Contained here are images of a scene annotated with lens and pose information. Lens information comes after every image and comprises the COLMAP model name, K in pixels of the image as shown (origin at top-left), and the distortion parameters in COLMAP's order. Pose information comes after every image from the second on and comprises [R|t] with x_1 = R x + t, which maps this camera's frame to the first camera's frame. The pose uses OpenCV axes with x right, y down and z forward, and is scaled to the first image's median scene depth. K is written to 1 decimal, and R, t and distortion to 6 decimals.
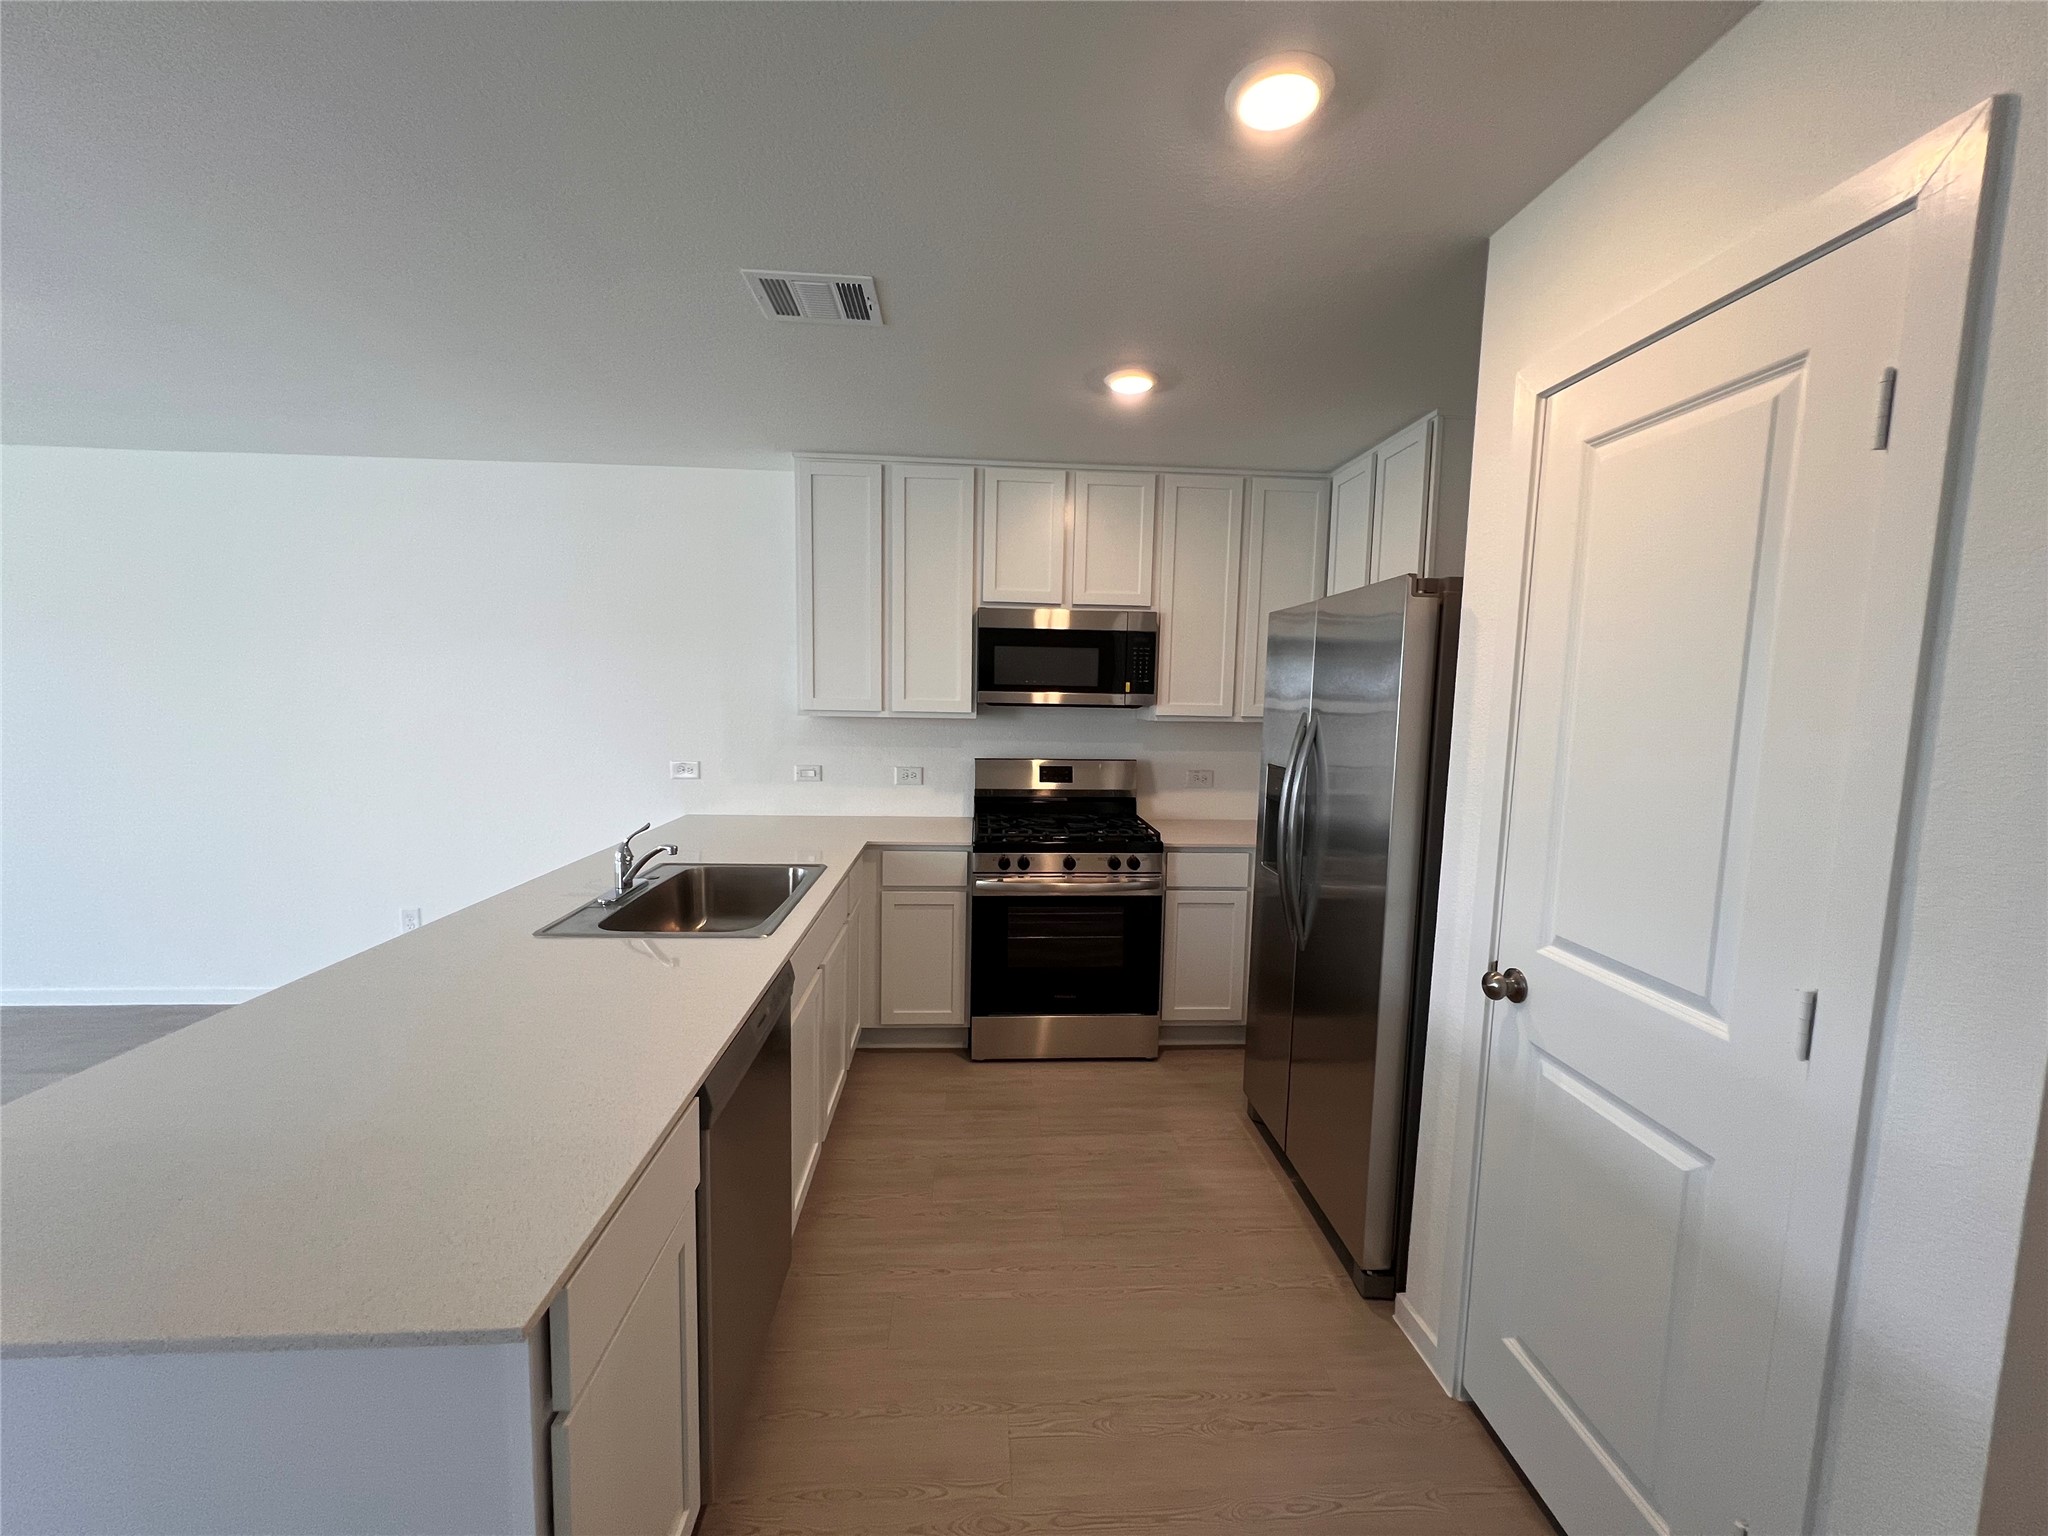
lens RADIAL K [[826.7, 0, 1027.6], [0, 826.7, 775.0], [0, 0, 1]] dist [0.000585, 0.000013]
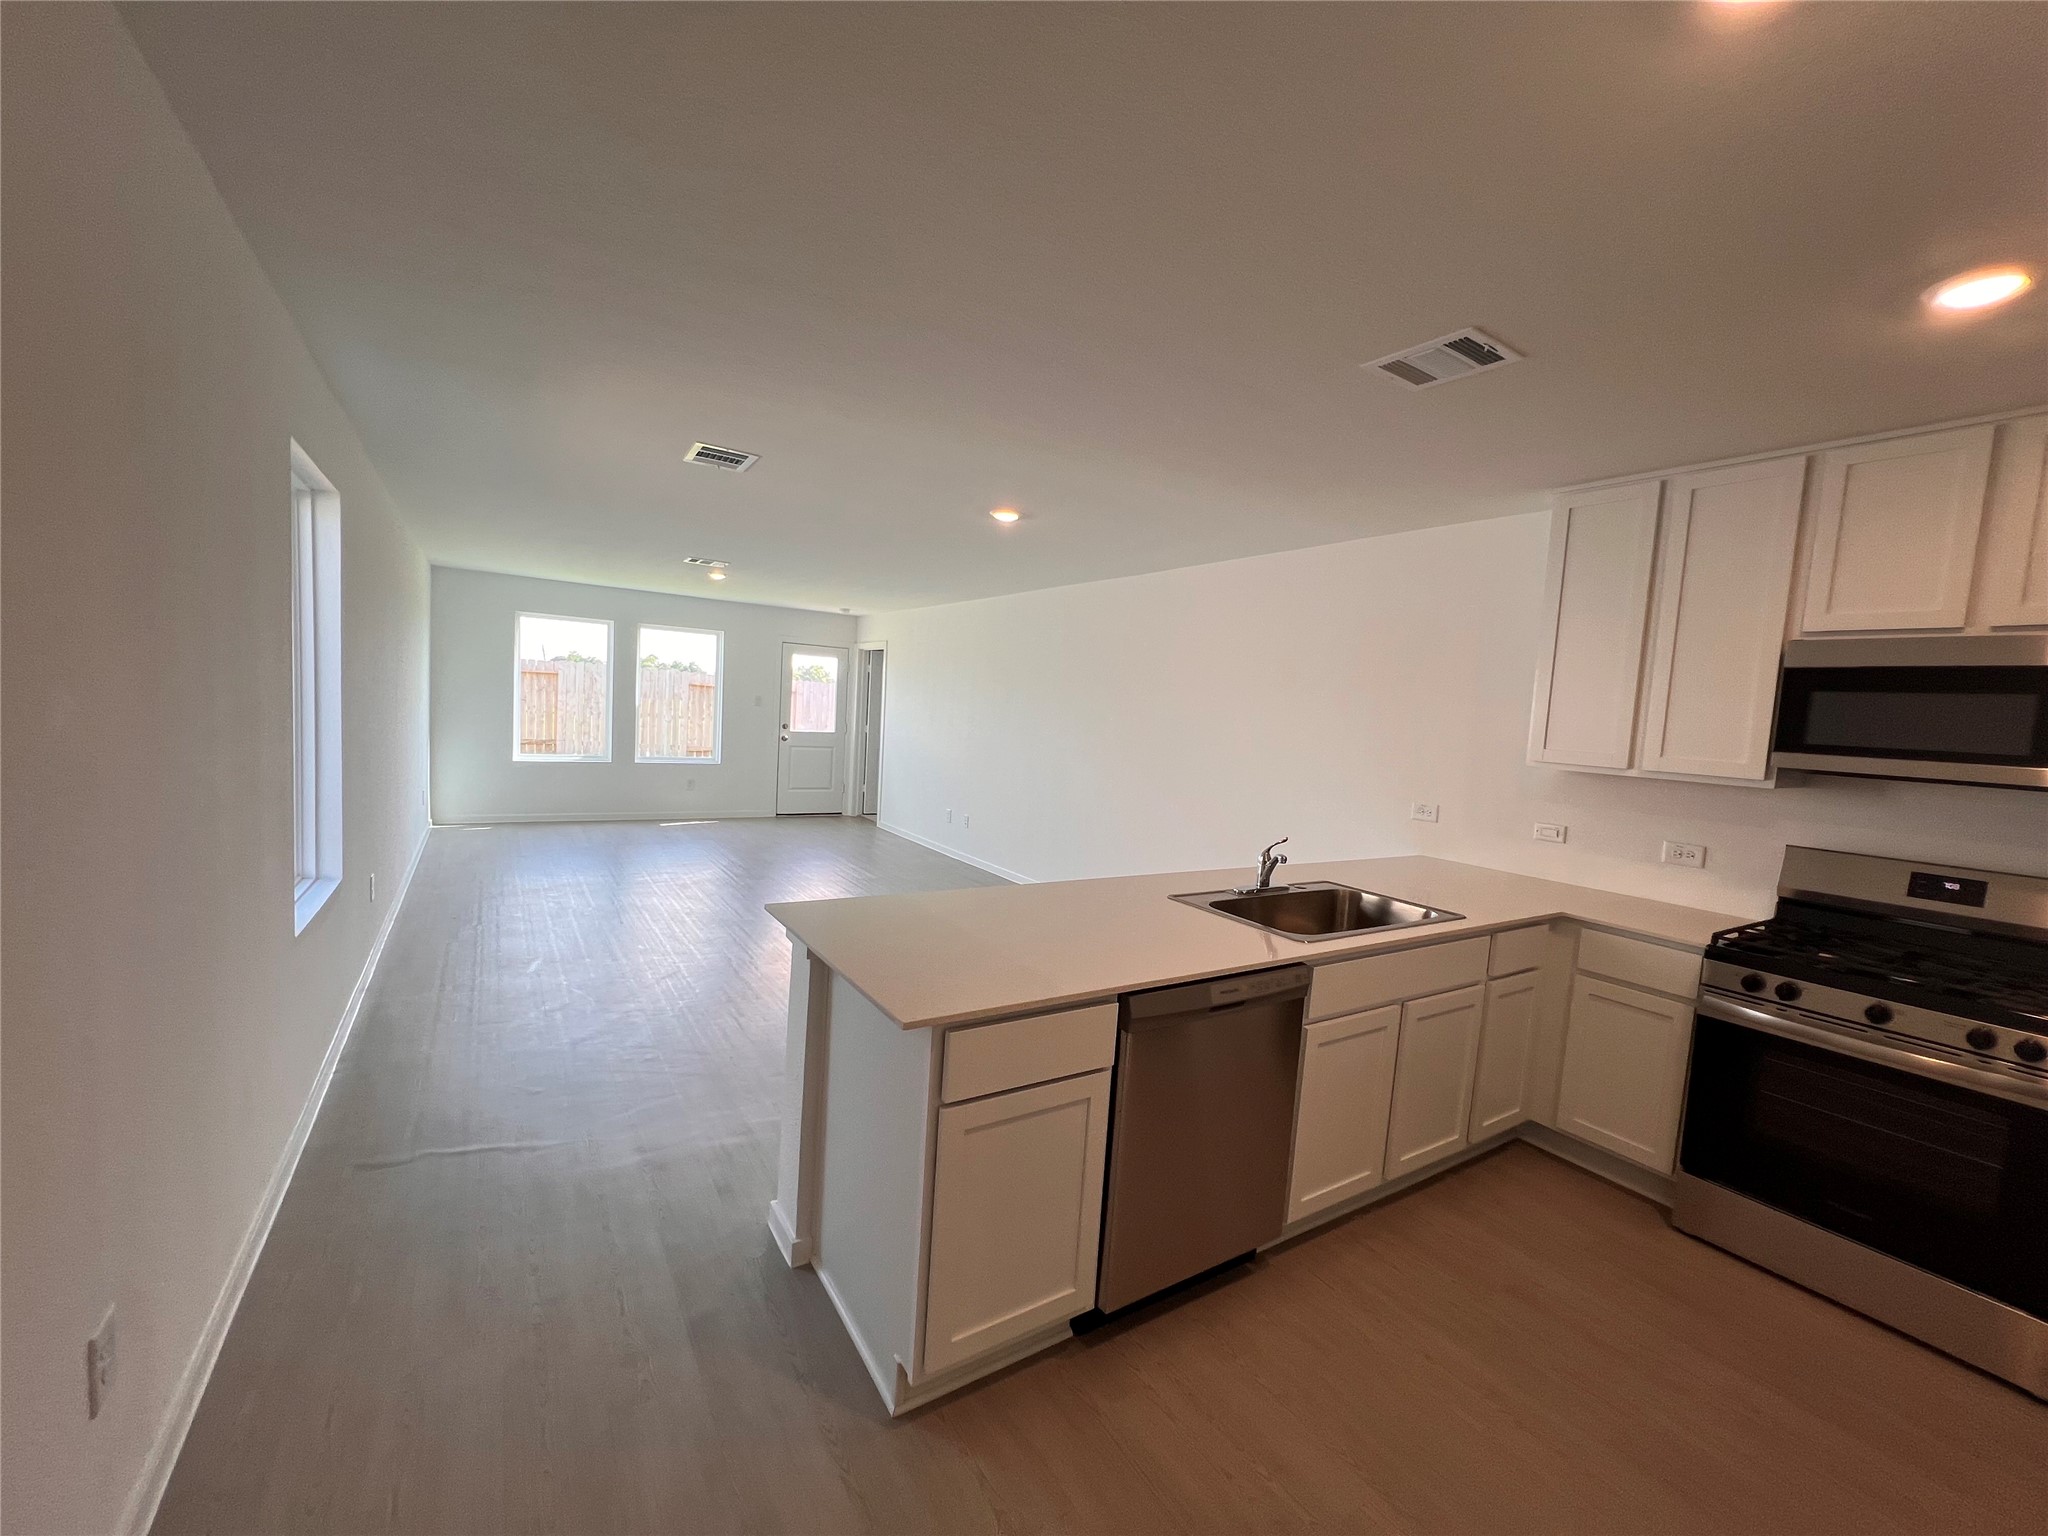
lens RADIAL K [[826.7, 0, 1014.6], [0, 826.7, 775.2], [0, 0, 1]] dist [0.000585, 0.000013]
pose [[0.481771, 0.084457, -0.872218, 0.271109], [-0.139979, 0.989981, 0.018543, 0.001096], [0.865045, 0.113159, 0.488766, 0.045745]]
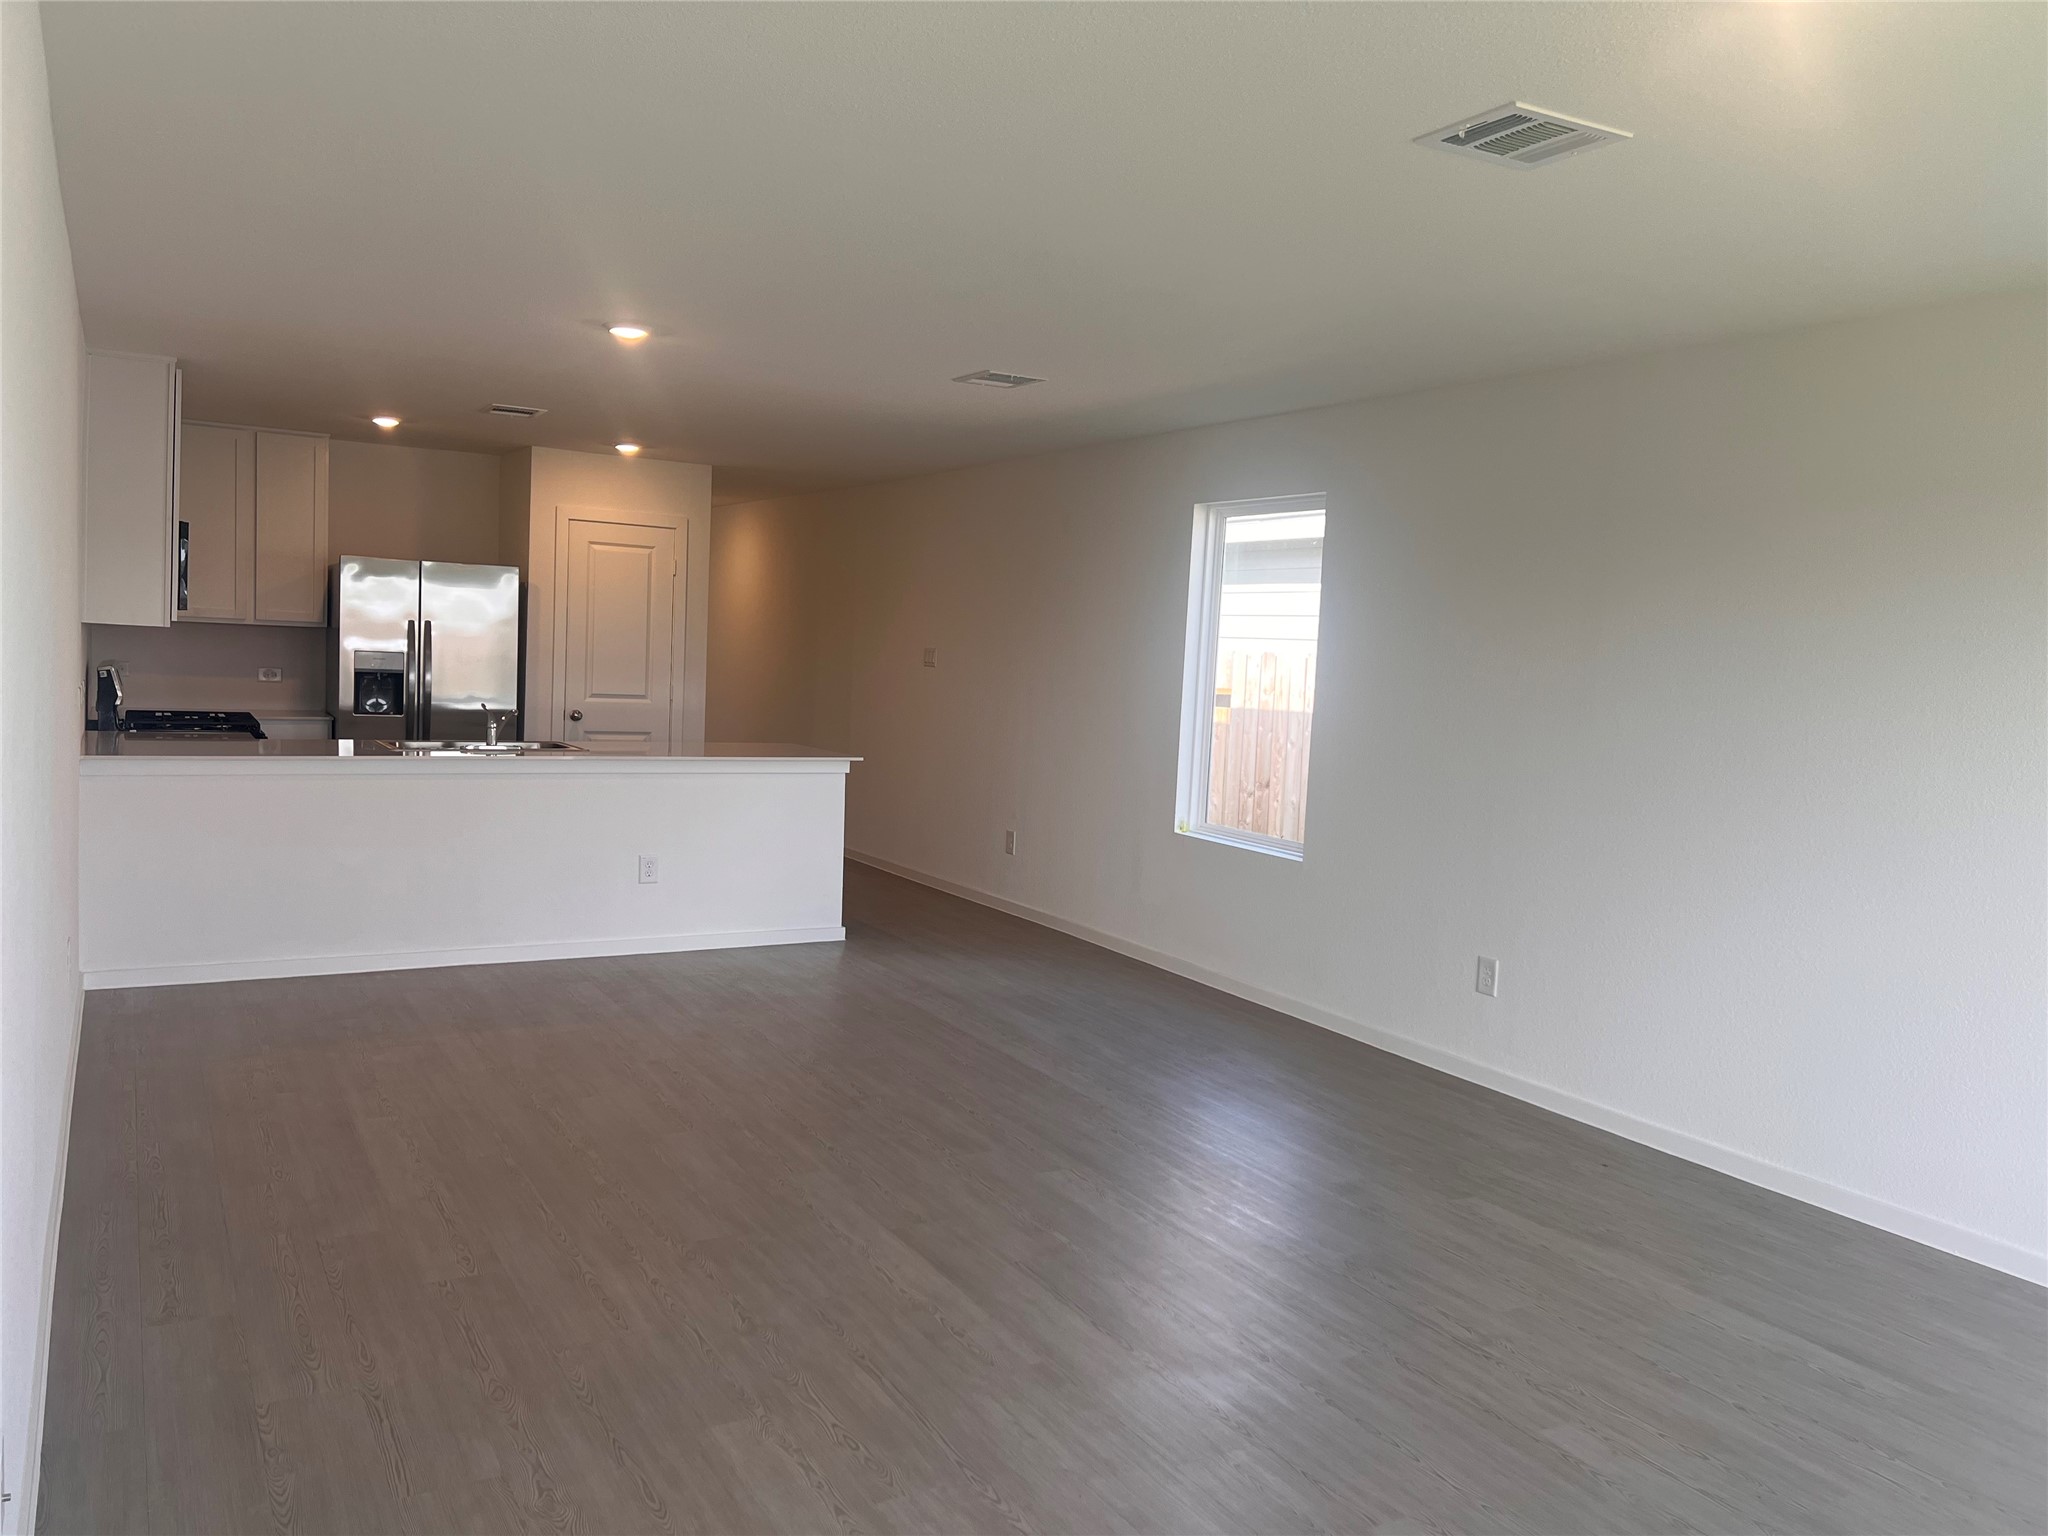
lens RADIAL K [[1530.7, 0, 1020.4], [0, 1530.7, 763.7], [0, 0, 1]] dist [0.058811, -0.057257]
pose [[-0.444768, -0.104892, 0.889482, -2.421971], [0.036654, 0.990155, 0.135093, -0.125909], [-0.894895, 0.092688, -0.436545, 0.957968]]
